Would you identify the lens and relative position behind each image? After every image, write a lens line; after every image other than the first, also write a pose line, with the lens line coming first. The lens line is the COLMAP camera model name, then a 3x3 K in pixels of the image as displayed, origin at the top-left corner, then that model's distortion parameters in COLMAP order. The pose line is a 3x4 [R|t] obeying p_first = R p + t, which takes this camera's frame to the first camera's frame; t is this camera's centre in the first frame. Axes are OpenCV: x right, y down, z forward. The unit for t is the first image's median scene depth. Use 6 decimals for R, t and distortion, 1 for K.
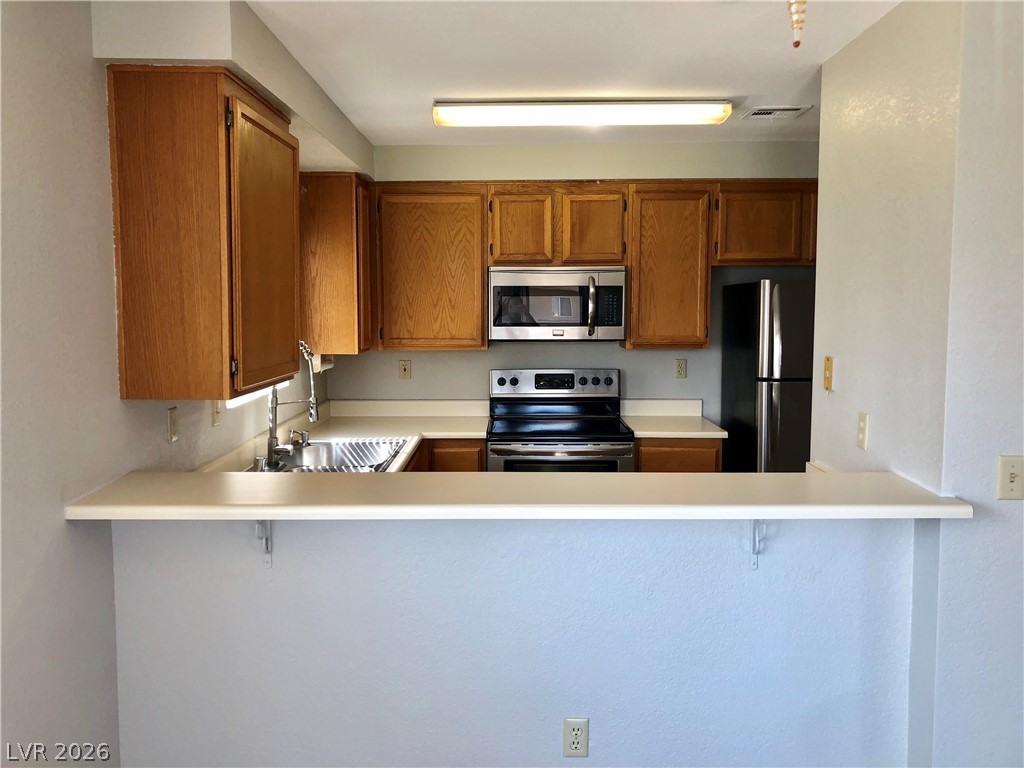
lens RADIAL K [[841.2, 0, 506.1], [0, 841.2, 380.8], [0, 0, 1]] dist [0.058407, -0.055724]
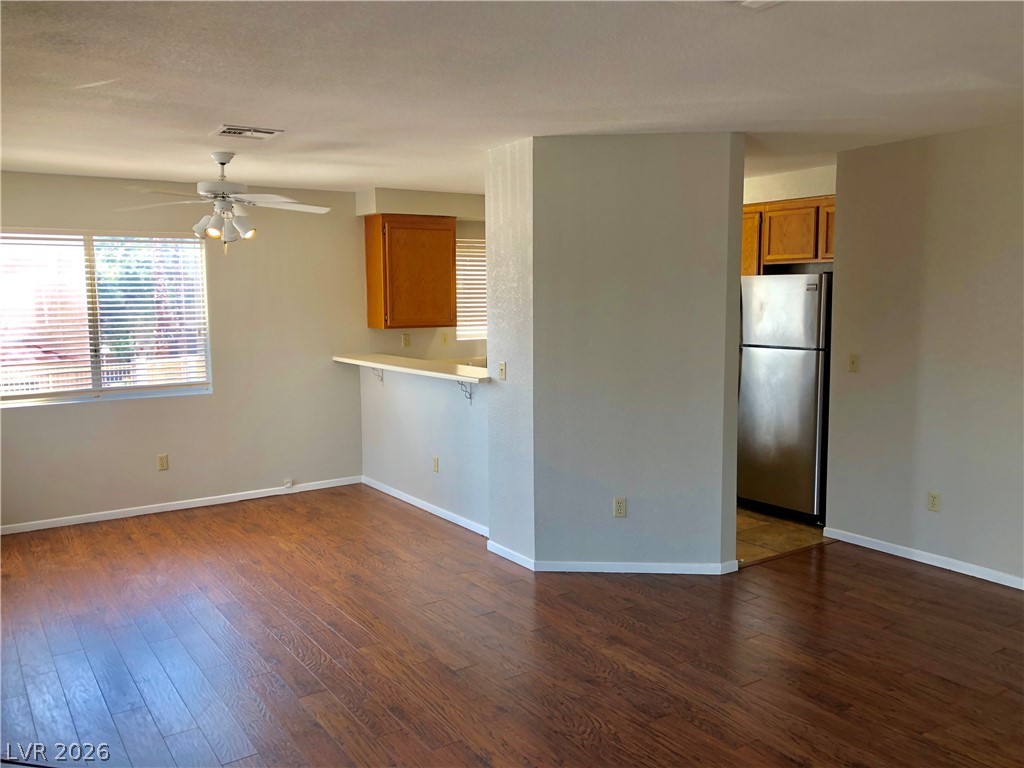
lens RADIAL K [[843.9, 0, 504.2], [0, 843.9, 383.4], [0, 0, 1]] dist [0.038115, -0.038411]
pose [[0.569493, 0.086896, -0.817390, 2.327911], [-0.068727, 0.995948, 0.057995, 0.013990], [0.819118, 0.023149, 0.573158, -0.308847]]
